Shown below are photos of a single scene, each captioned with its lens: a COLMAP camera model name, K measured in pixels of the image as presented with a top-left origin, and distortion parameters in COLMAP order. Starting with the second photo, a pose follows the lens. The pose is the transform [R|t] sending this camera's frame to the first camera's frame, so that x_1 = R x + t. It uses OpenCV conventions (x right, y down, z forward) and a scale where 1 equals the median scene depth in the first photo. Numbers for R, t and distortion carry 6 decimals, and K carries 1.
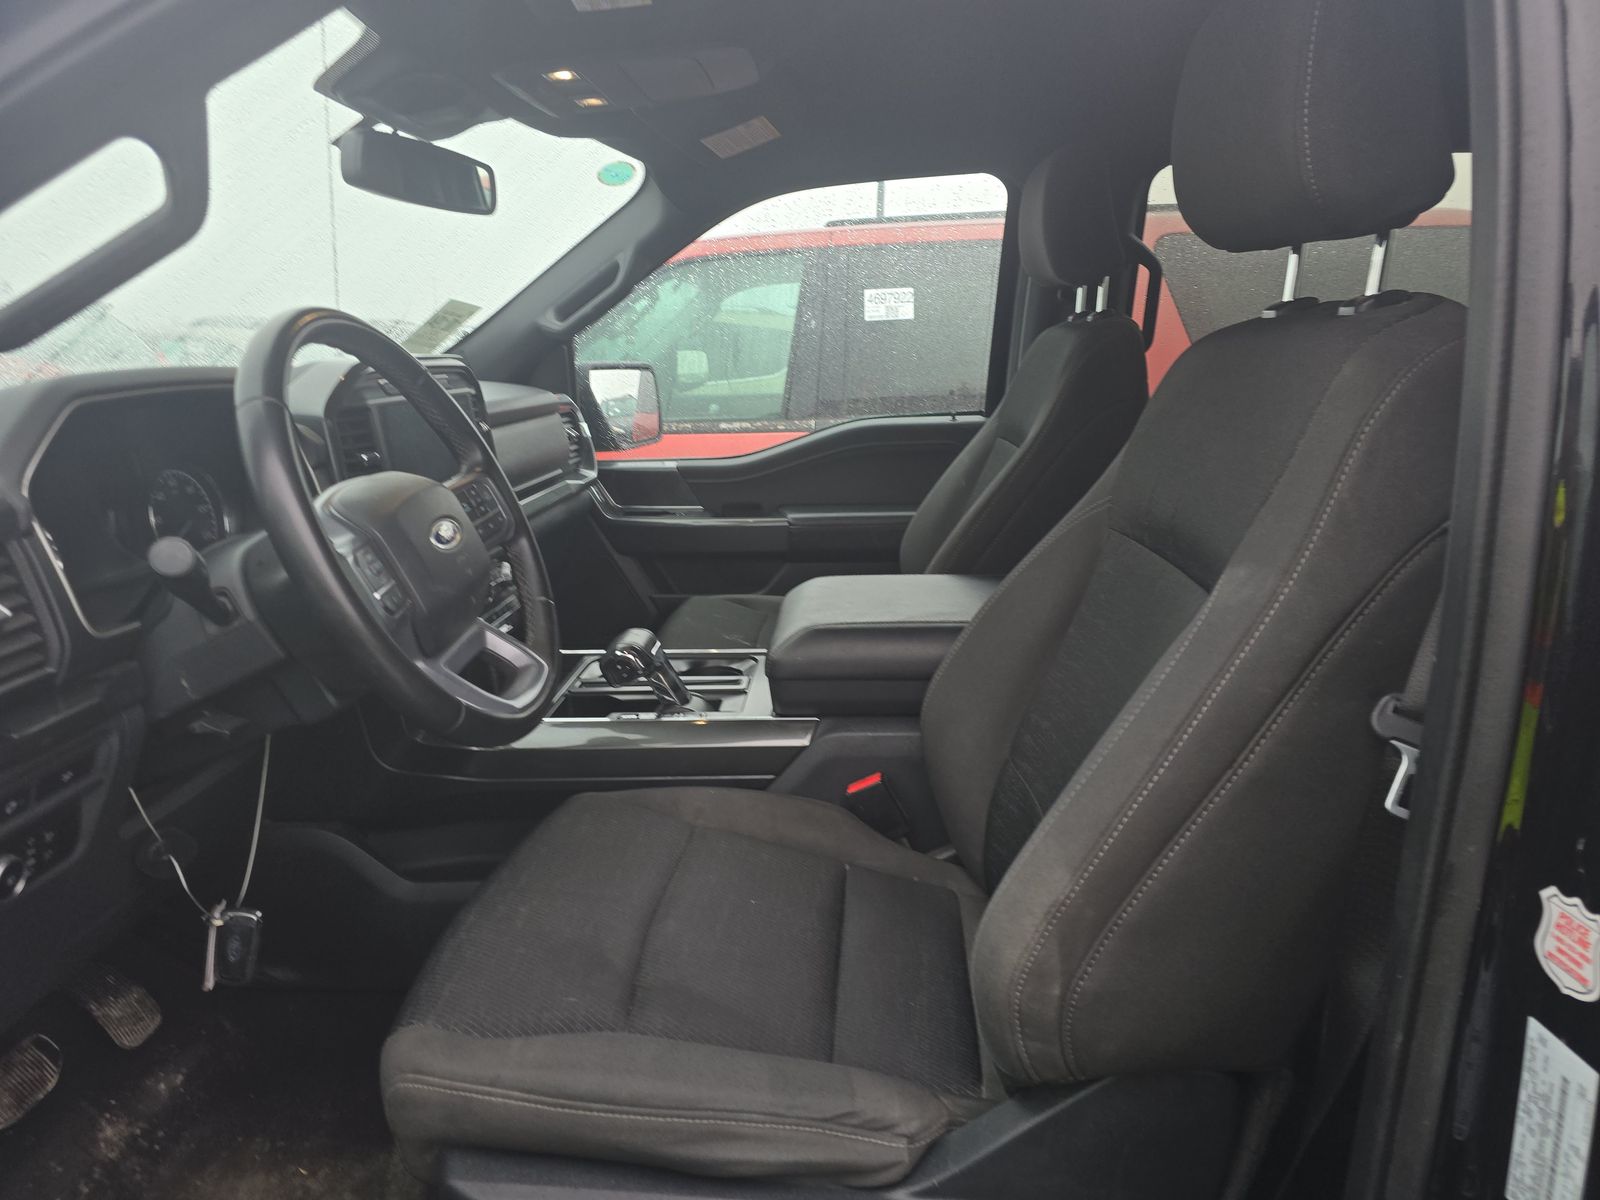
lens RADIAL K [[1137.6, 0, 808.1], [0, 1137.6, 601.3], [0, 0, 1]] dist [0.037366, -0.022102]
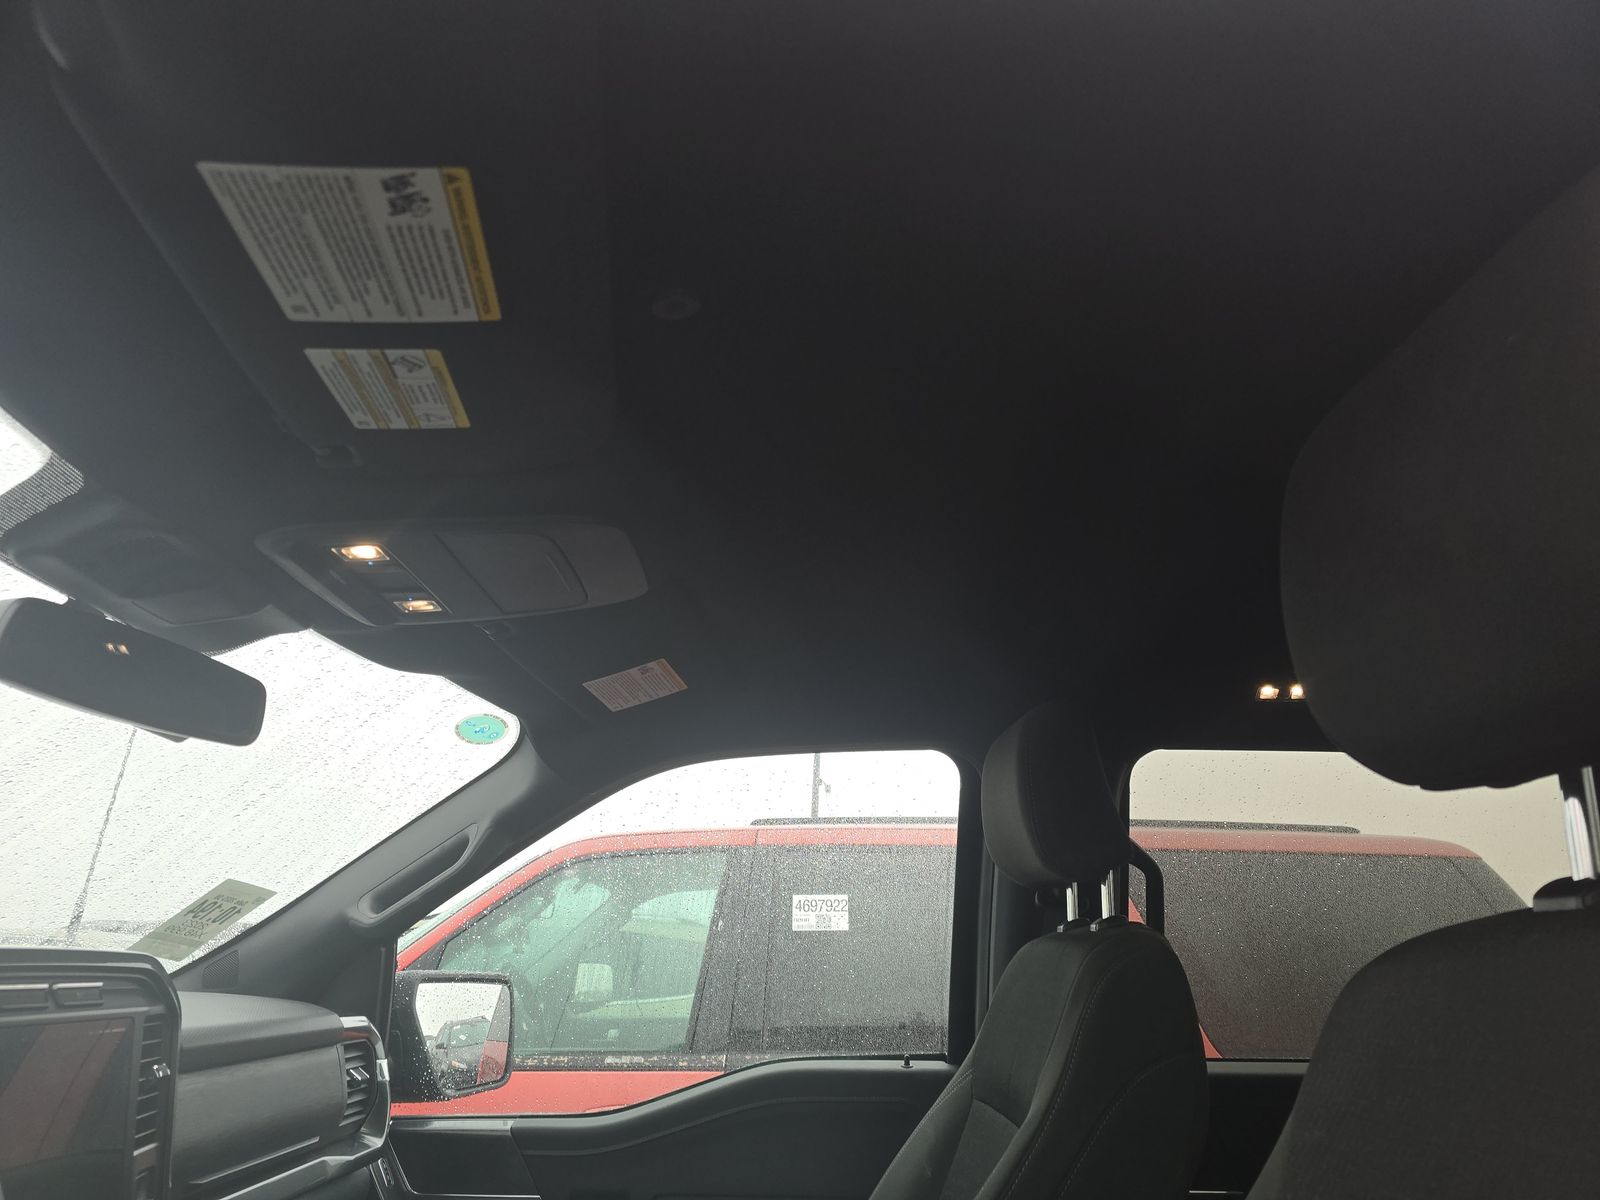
lens RADIAL K [[1137.6, 0, 809.6], [0, 1137.6, 602.4], [0, 0, 1]] dist [0.037366, -0.022102]
pose [[0.997825, 0.045298, 0.047883, 0.017733], [-0.014948, 0.863022, -0.504946, -0.045042], [-0.064197, 0.503132, 0.861822, 0.226138]]
